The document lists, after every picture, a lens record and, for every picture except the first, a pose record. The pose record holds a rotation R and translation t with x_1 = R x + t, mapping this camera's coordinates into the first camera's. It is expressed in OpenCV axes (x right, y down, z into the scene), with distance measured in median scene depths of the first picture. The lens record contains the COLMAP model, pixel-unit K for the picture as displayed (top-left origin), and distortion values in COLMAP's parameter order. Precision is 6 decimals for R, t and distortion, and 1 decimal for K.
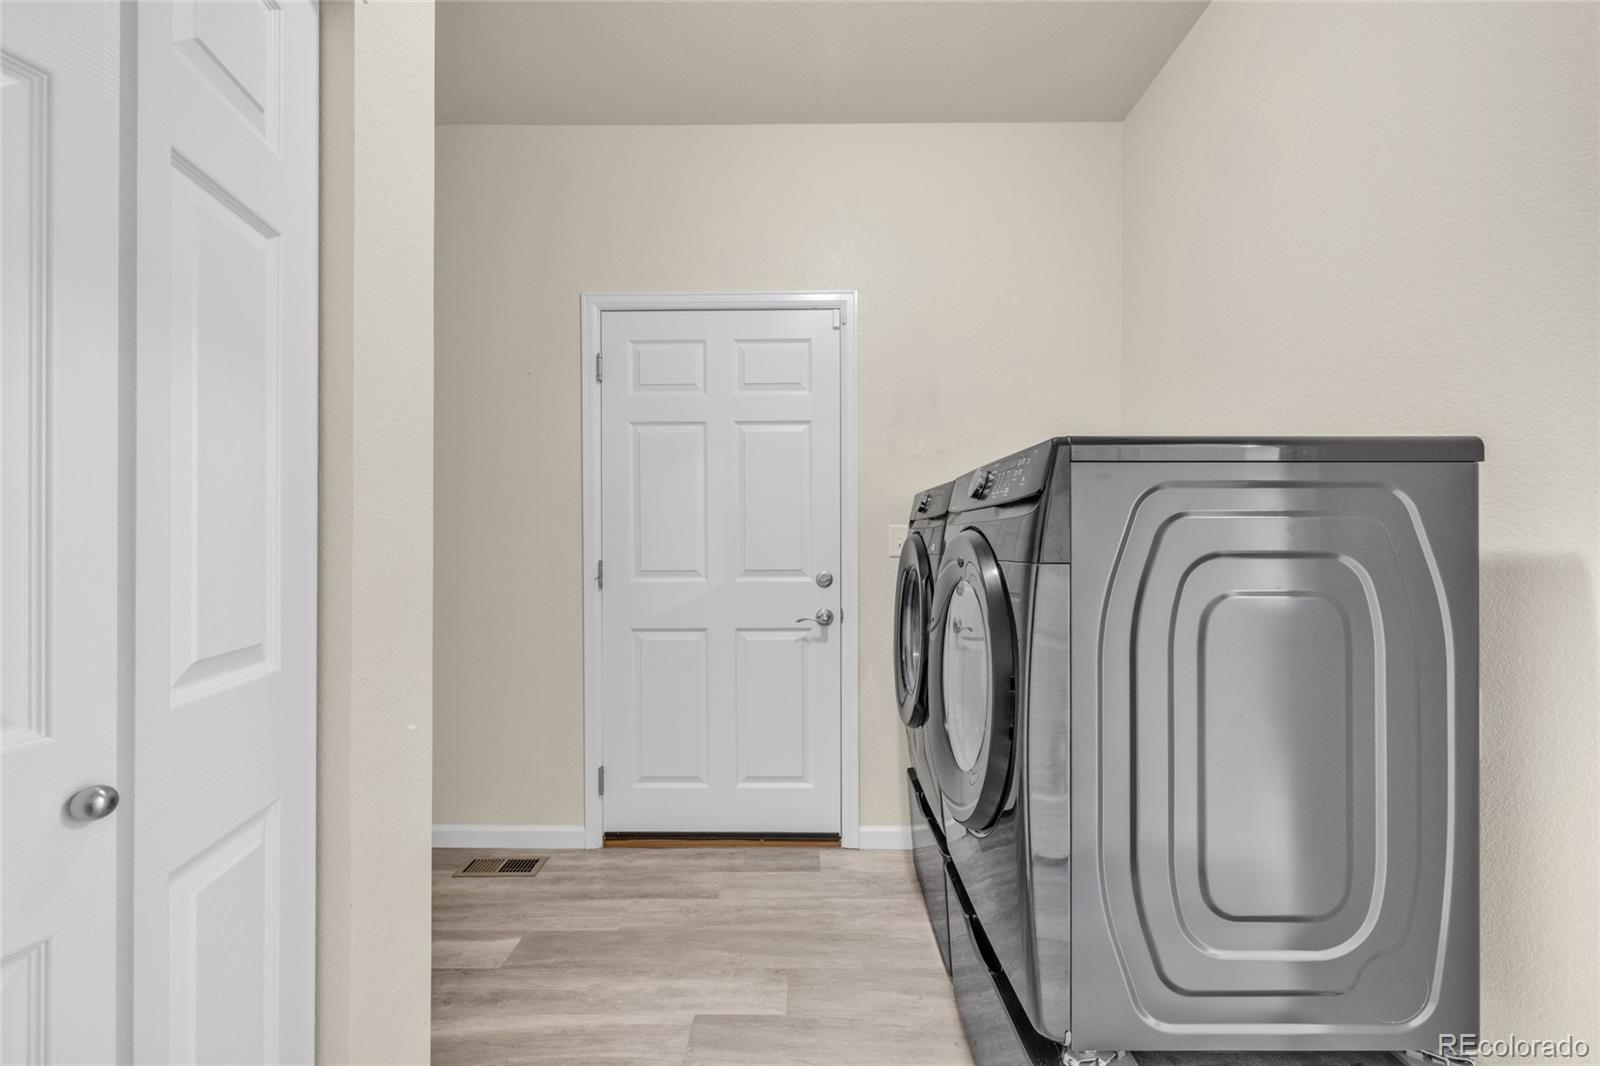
lens RADIAL K [[681.1, 0, 806.8], [0, 681.1, 540.8], [0, 0, 1]] dist [0.001394, 0.000194]
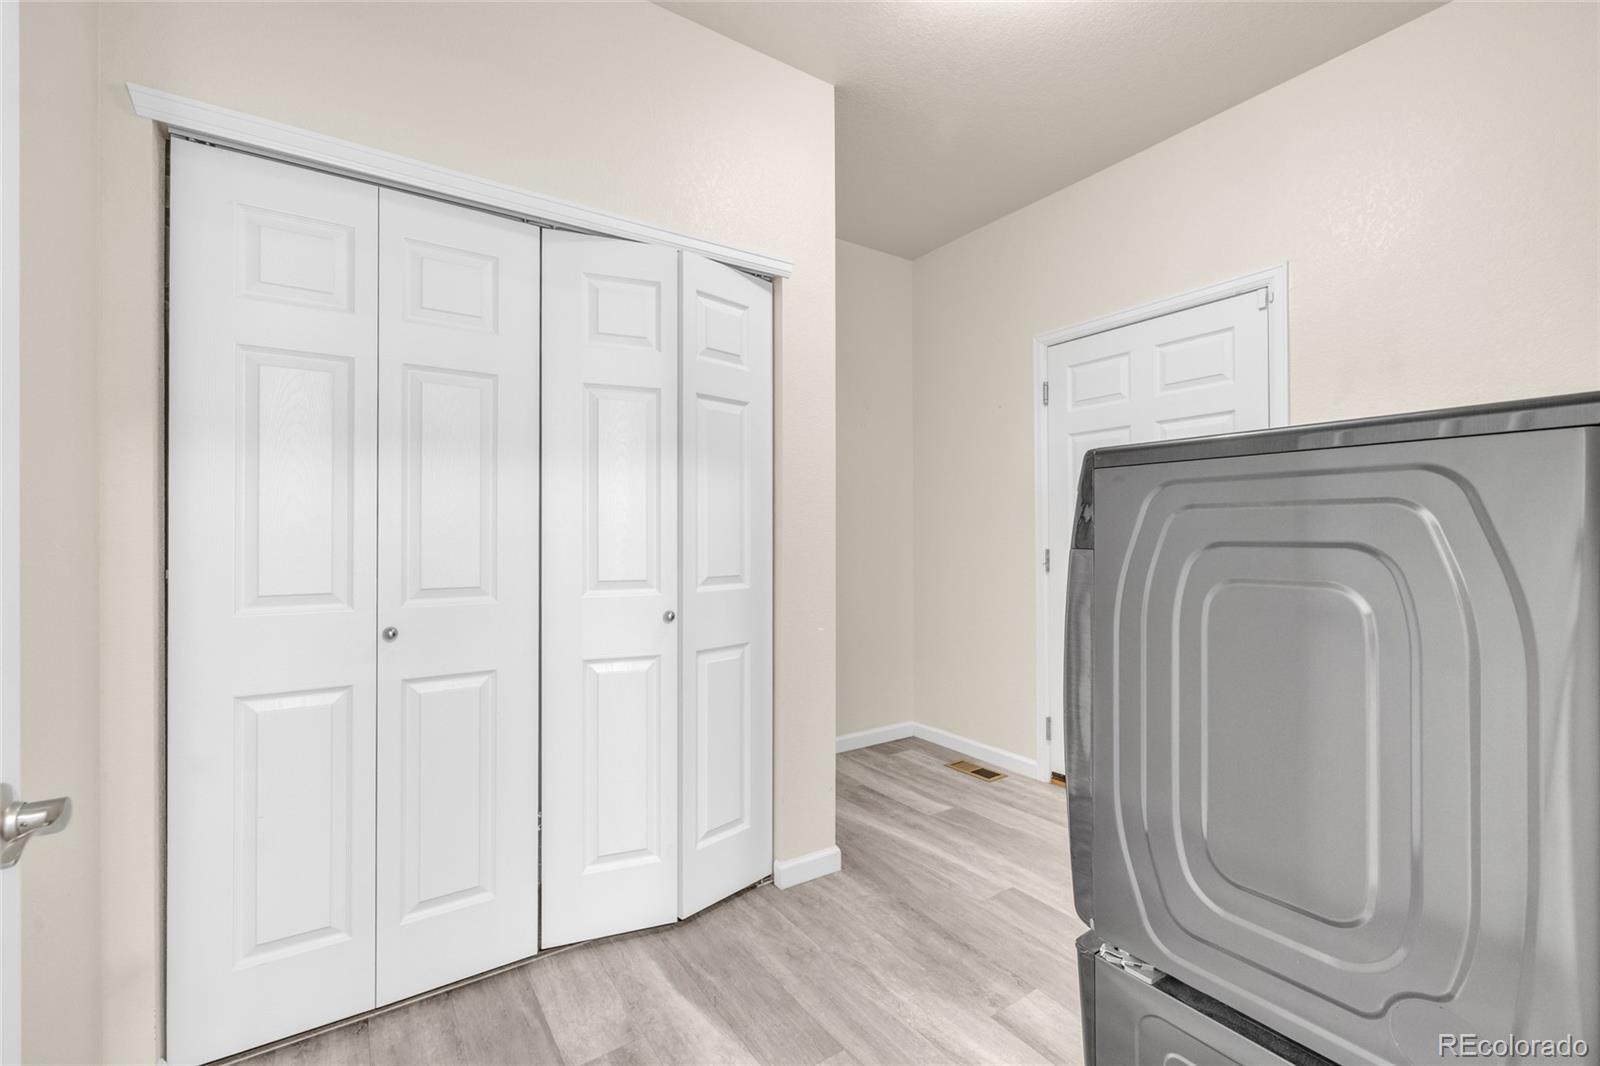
lens RADIAL K [[681.1, 0, 801.6], [0, 681.1, 532.2], [0, 0, 1]] dist [0.001394, 0.000194]
pose [[0.567864, -0.004047, -0.823113, 0.601986], [0.000575, 0.999990, -0.004520, 0.004266], [0.823123, 0.002093, 0.567860, -0.087285]]
